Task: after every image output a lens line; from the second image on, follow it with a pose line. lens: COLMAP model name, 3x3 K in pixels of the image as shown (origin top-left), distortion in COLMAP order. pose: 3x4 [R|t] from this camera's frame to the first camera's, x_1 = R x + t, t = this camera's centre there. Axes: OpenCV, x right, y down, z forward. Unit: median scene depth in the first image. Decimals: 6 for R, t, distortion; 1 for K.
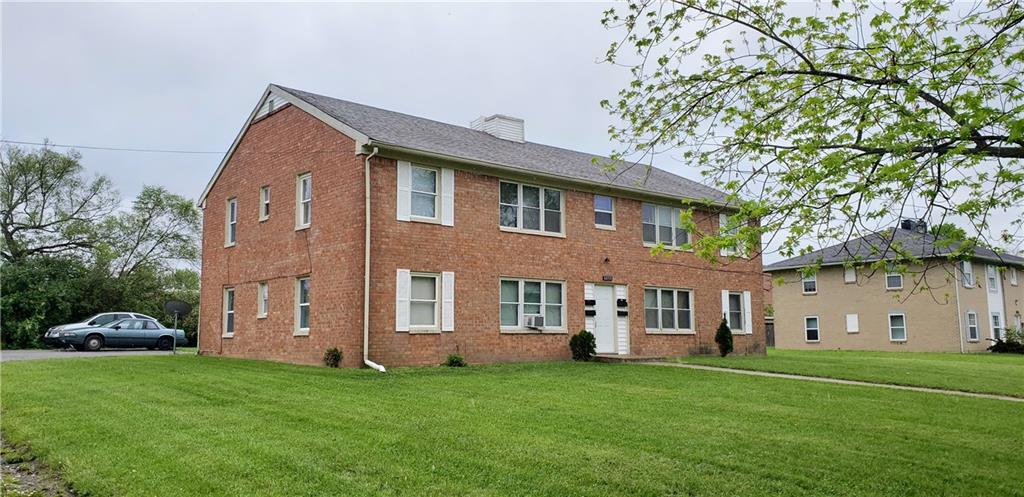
lens RADIAL K [[807.2, 0, 512.0], [0, 807.2, 248.5], [0, 0, 1]] dist [0.252555, -0.717156]
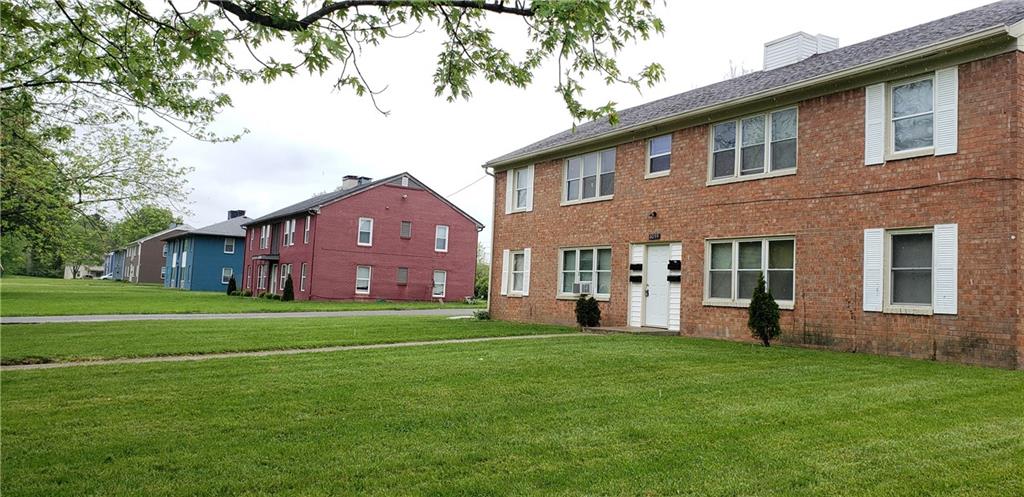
lens RADIAL K [[756.7, 0, 512.0], [0, 756.7, 248.5], [0, 0, 1]] dist [-0.001256, 0.000403]
pose [[-0.179162, -0.063707, -0.981755, 0.917659], [0.068010, 0.994712, -0.076959, 0.100441], [0.981466, -0.080557, -0.173881, 1.012847]]
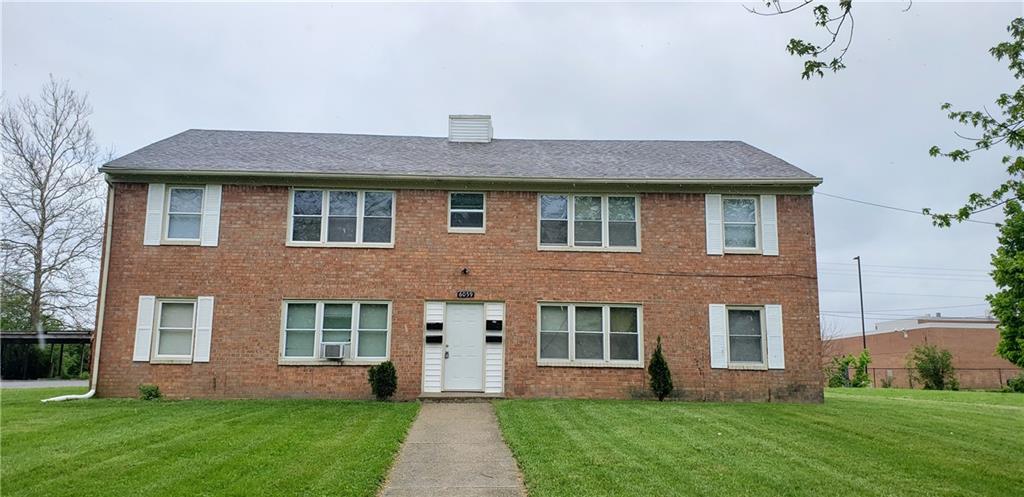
lens RADIAL K [[807.2, 0, 512.0], [0, 807.2, 248.5], [0, 0, 1]] dist [0.252555, -0.717156]
pose [[0.770636, -0.100110, -0.629363, 0.665179], [0.056629, 0.994435, -0.088839, 0.066140], [0.634754, 0.032822, 0.772017, 0.431195]]
